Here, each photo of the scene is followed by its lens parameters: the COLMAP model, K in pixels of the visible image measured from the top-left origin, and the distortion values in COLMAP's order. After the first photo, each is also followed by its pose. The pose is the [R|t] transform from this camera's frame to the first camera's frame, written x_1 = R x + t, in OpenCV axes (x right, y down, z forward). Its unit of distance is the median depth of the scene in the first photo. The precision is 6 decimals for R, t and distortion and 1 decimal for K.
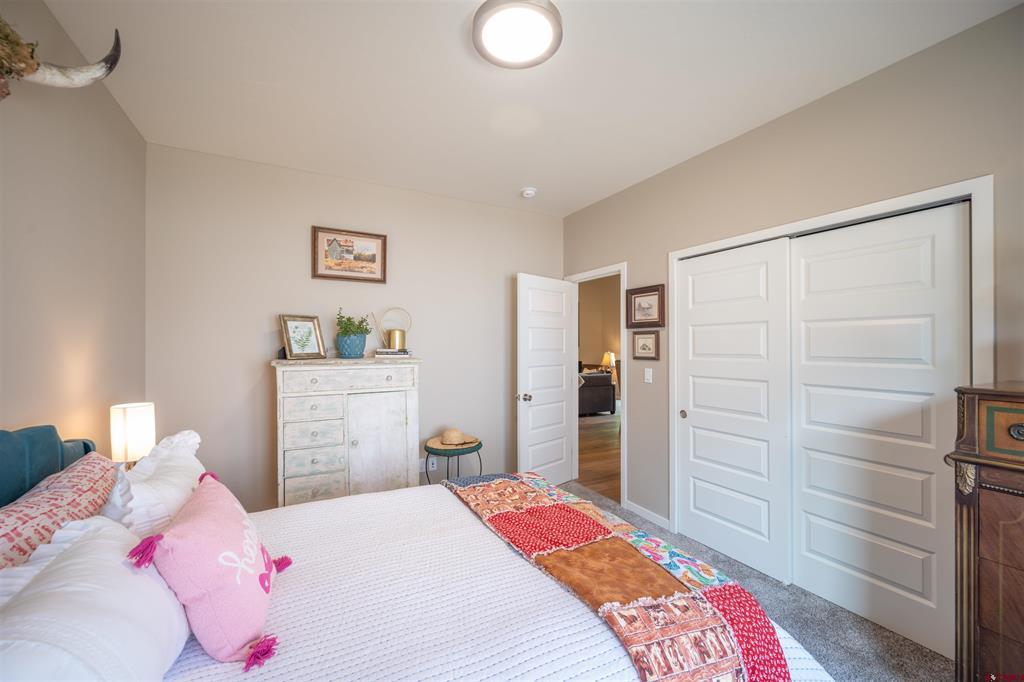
lens RADIAL K [[402.3, 0, 510.9], [0, 402.3, 343.4], [0, 0, 1]] dist [-0.002067, 0.000279]
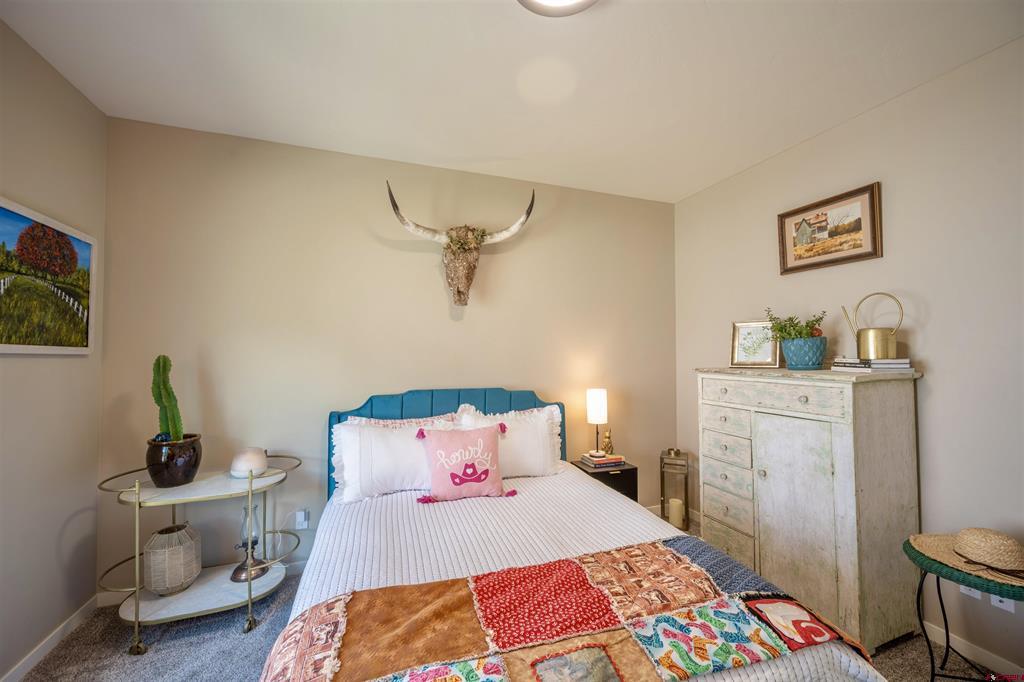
lens RADIAL K [[402.3, 0, 510.9], [0, 402.3, 343.4], [0, 0, 1]] dist [-0.002067, 0.000279]
pose [[-0.149154, -0.021470, -0.988581, 0.439213], [0.004852, 0.999736, -0.022444, 0.001141], [0.988802, -0.008144, -0.149011, 0.551437]]
